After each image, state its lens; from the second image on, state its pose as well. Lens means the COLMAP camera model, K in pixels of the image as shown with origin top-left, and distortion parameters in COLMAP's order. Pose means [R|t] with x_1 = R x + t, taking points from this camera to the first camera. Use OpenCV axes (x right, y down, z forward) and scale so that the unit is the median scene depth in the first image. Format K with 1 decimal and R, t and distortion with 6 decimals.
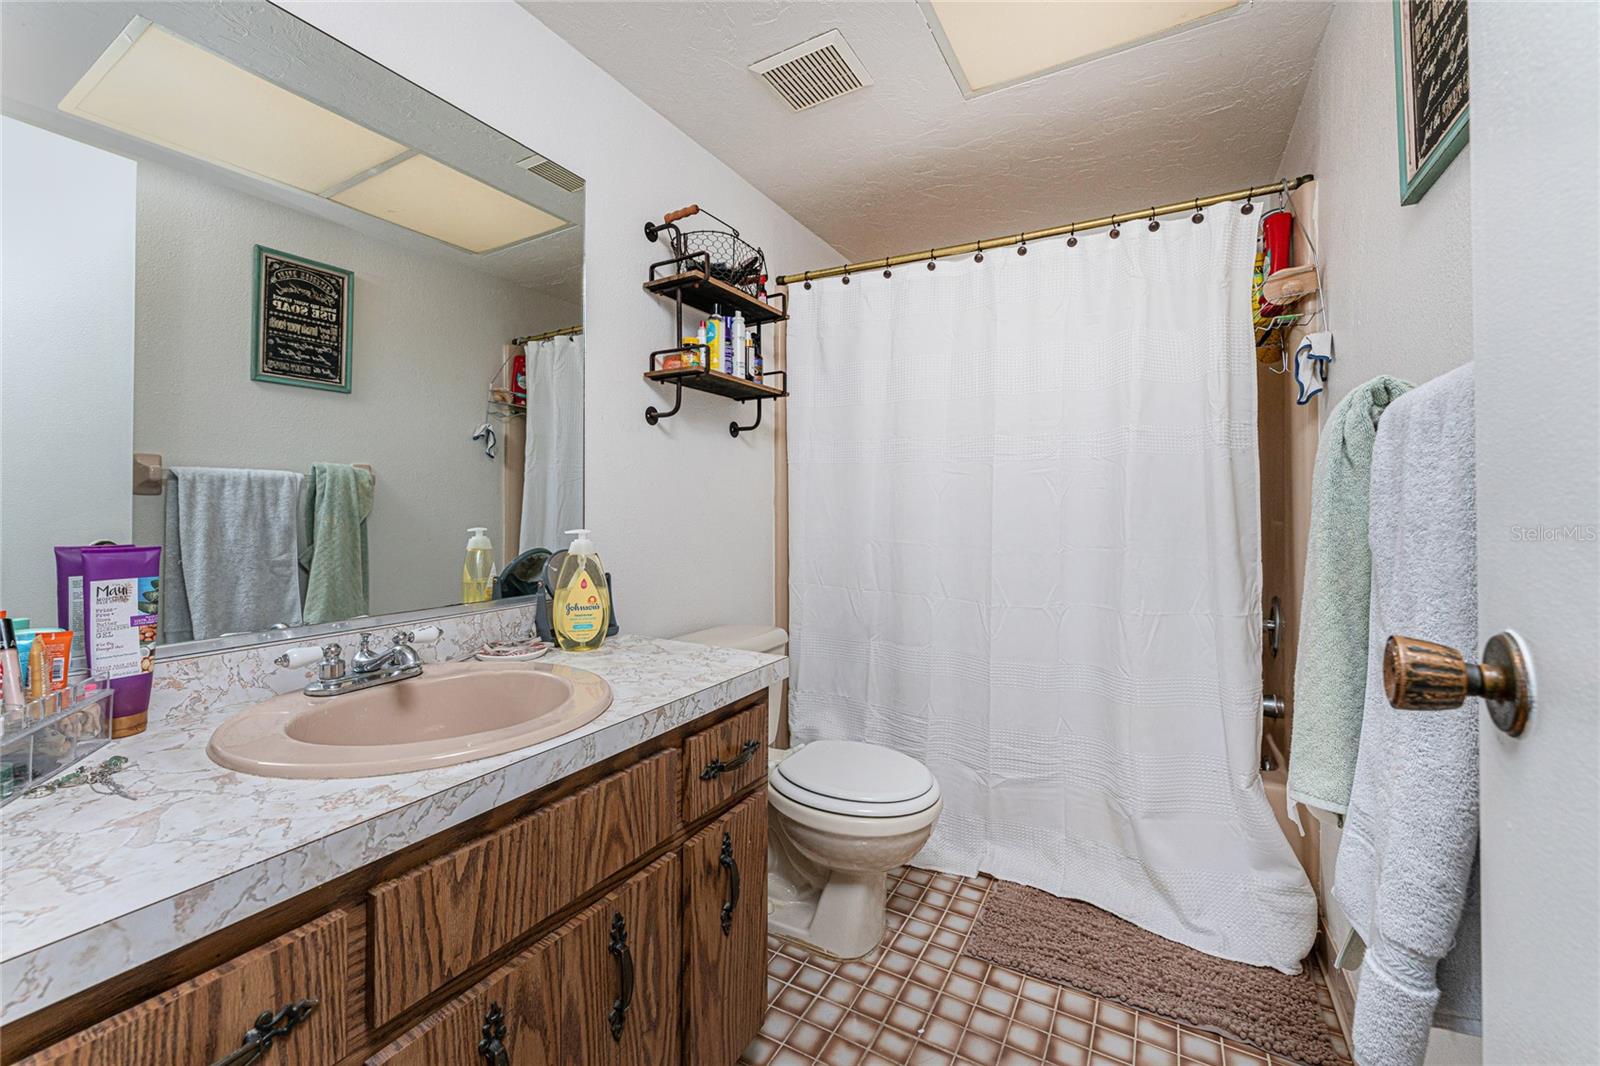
lens RADIAL K [[636.0, 0, 789.9], [0, 636.0, 531.2], [0, 0, 1]] dist [0.000881, 0.000211]
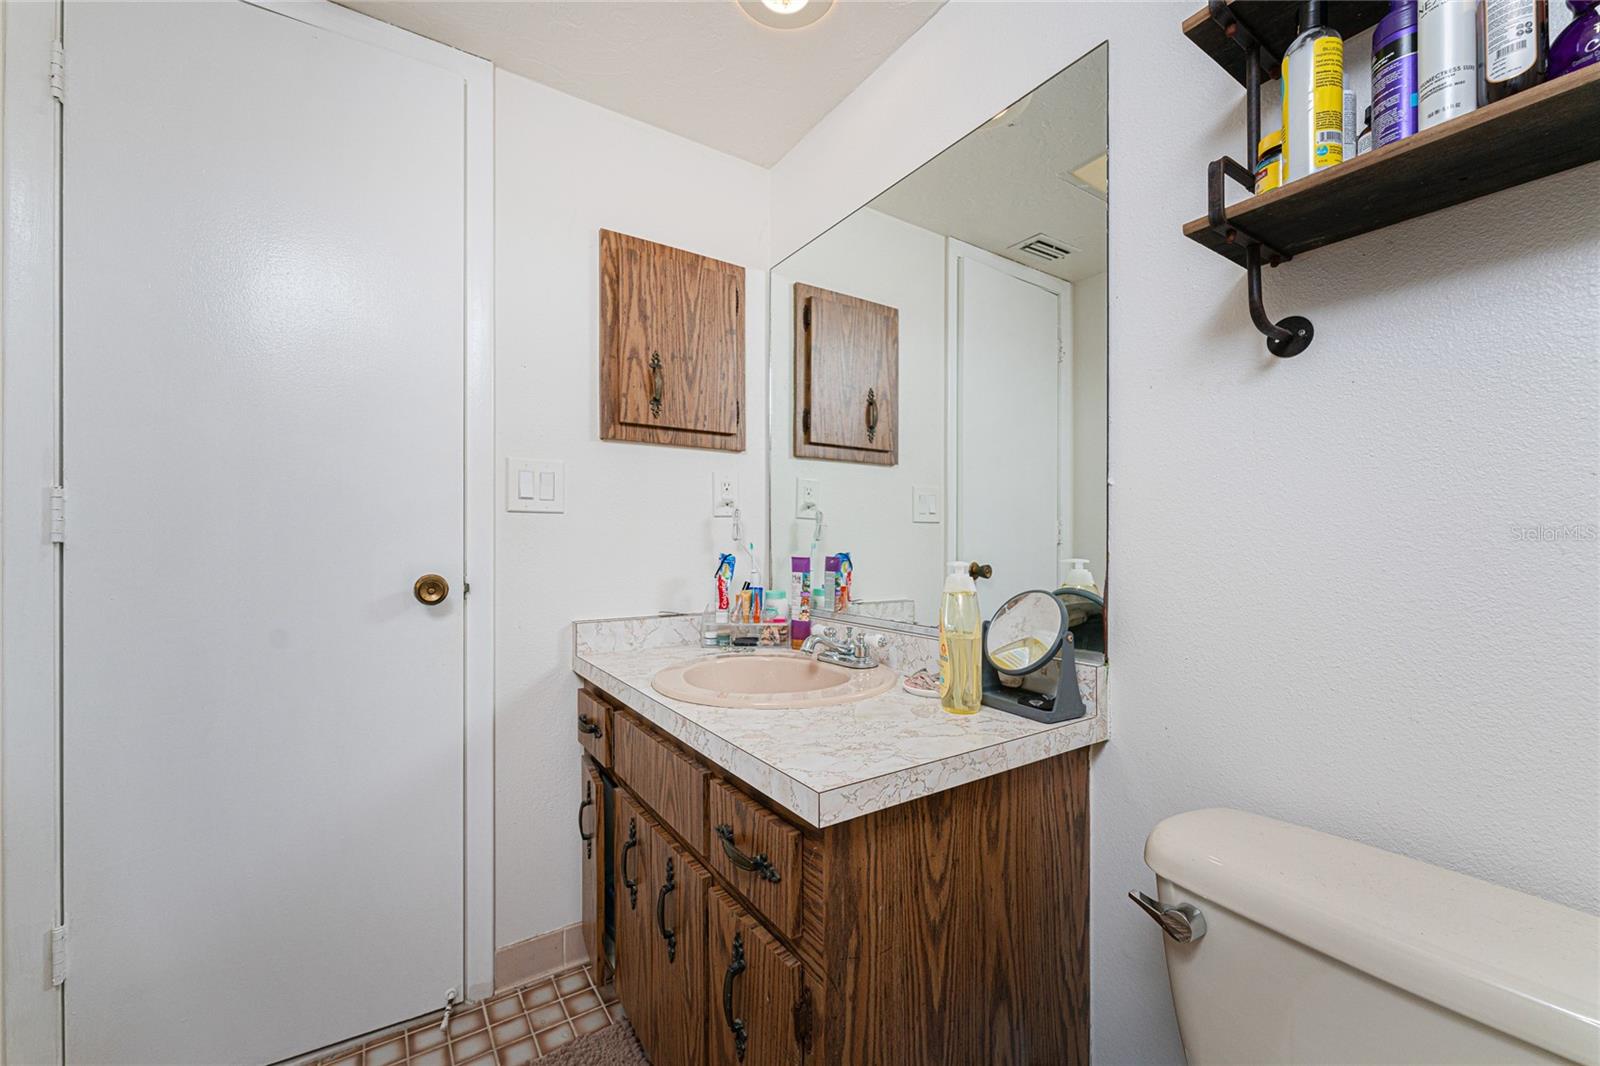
lens RADIAL K [[636.0, 0, 789.9], [0, 636.0, 531.2], [0, 0, 1]] dist [0.000881, 0.000211]
pose [[-0.443324, -0.022837, -0.896071, 0.703415], [-0.032316, 0.999433, -0.009484, -0.032000], [0.895779, 0.024753, -0.443810, 1.647488]]
